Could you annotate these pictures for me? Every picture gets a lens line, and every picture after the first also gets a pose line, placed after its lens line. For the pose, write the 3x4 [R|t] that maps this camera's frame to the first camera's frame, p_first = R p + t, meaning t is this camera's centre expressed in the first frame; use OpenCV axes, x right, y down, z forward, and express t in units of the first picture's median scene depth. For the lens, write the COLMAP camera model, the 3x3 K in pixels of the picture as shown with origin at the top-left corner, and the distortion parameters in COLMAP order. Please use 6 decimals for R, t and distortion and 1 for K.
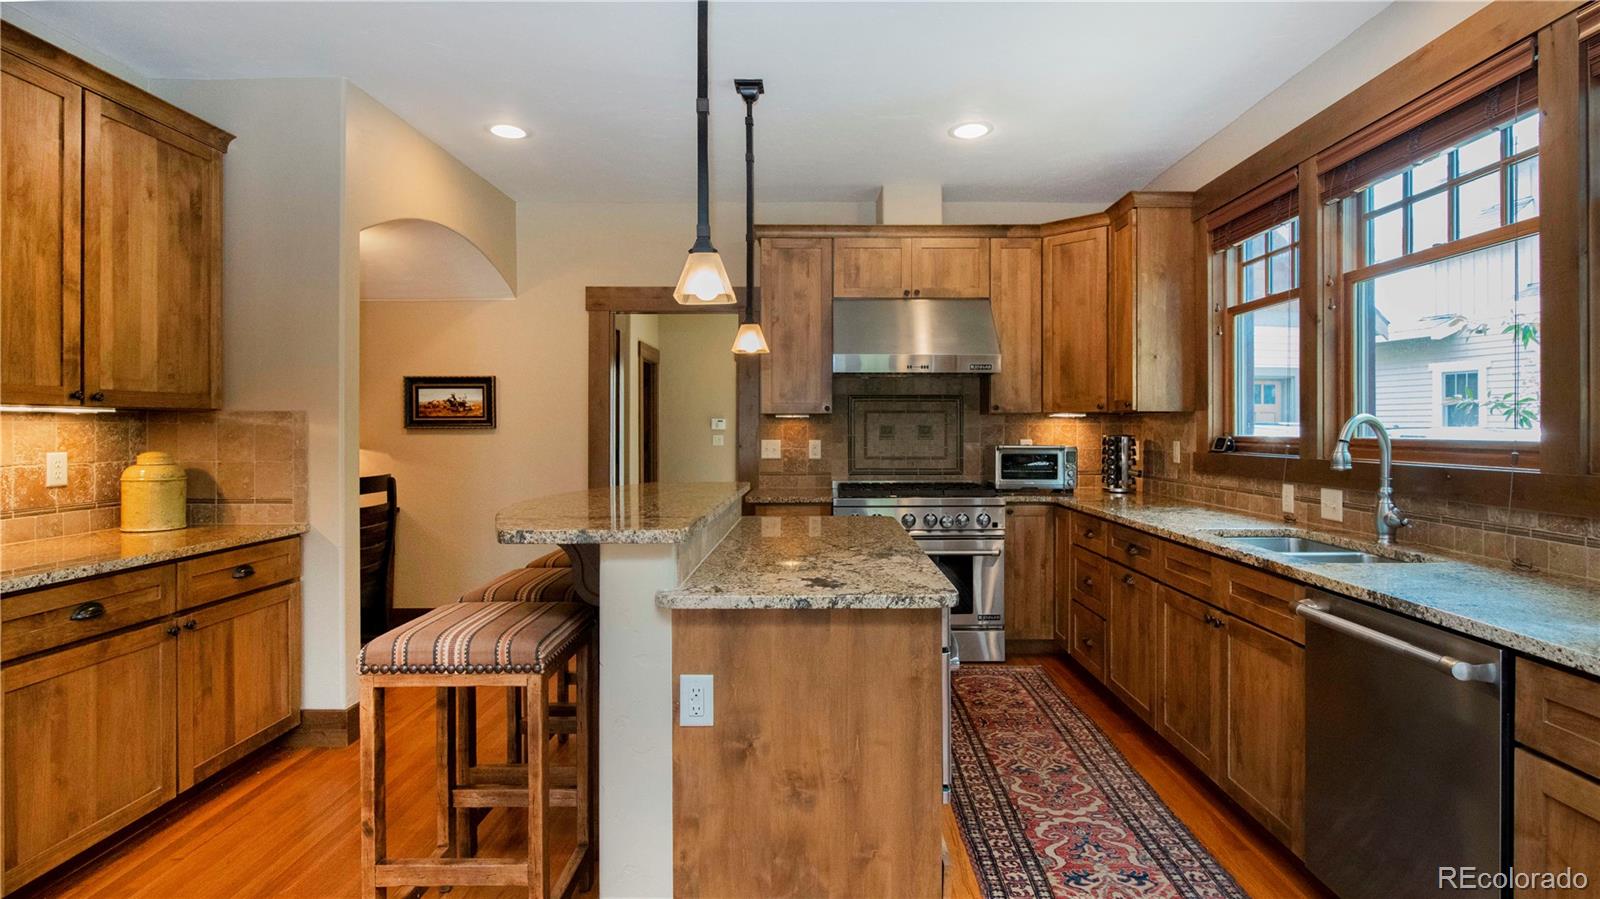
lens RADIAL K [[762.1, 0, 841.4], [0, 762.1, 425.0], [0, 0, 1]] dist [-0.013434, 0.001651]
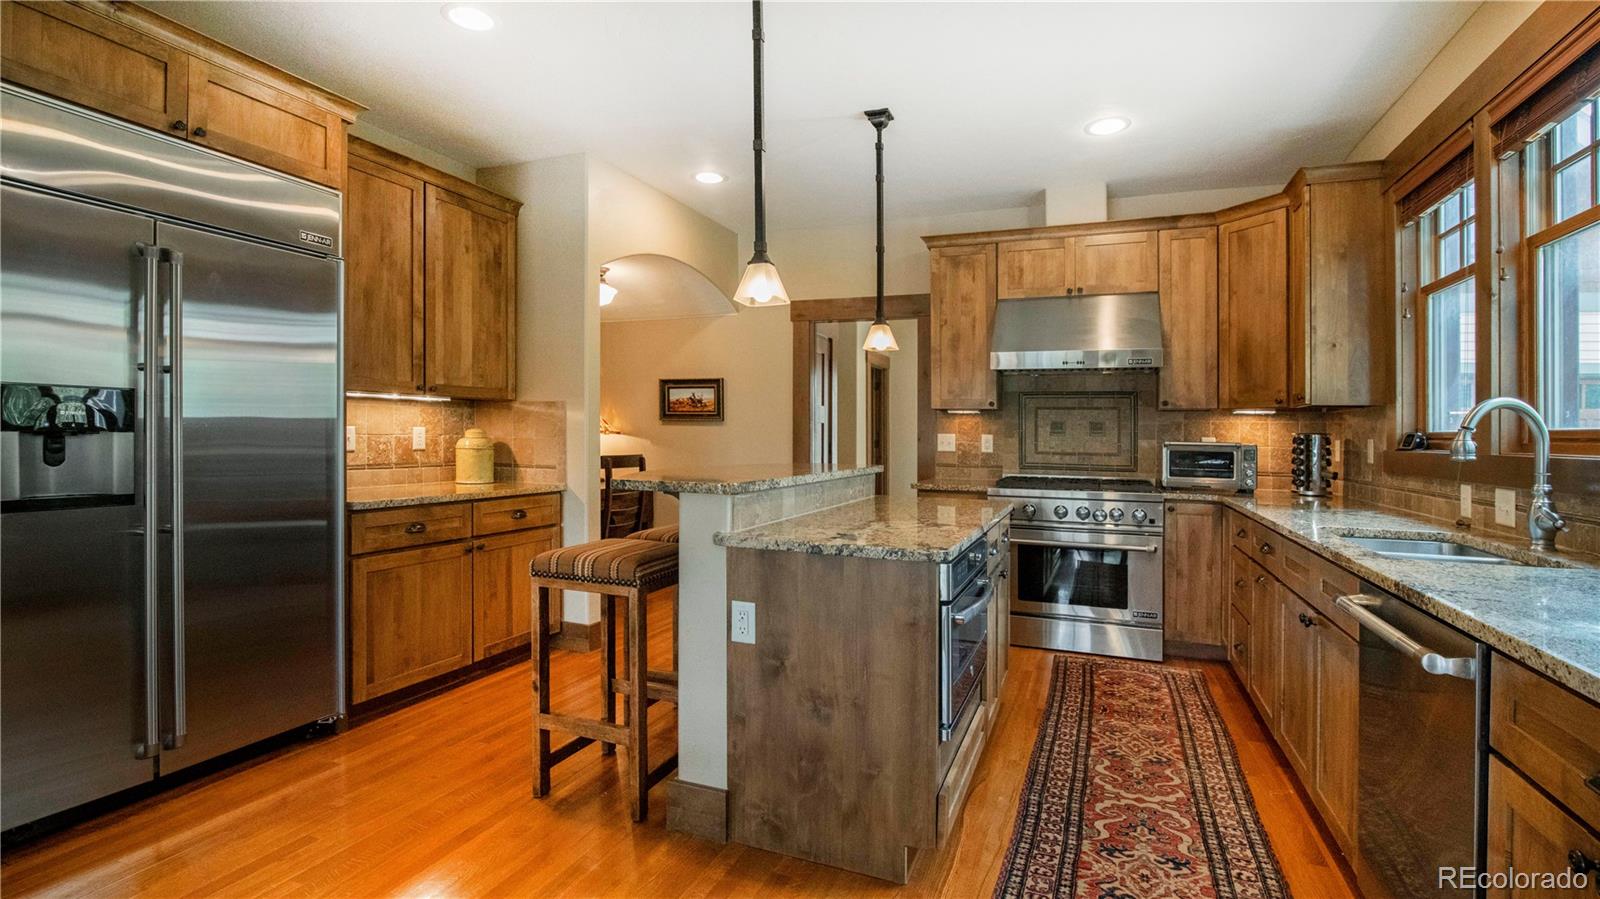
lens RADIAL K [[728.8, 0, 839.1], [0, 728.8, 434.0], [0, 0, 1]] dist [-0.017780, -0.003009]
pose [[0.929580, 0.015484, -0.368294, 0.239957], [-0.015104, 0.999878, 0.003914, 0.029092], [0.368310, 0.001925, 0.929701, -0.031380]]
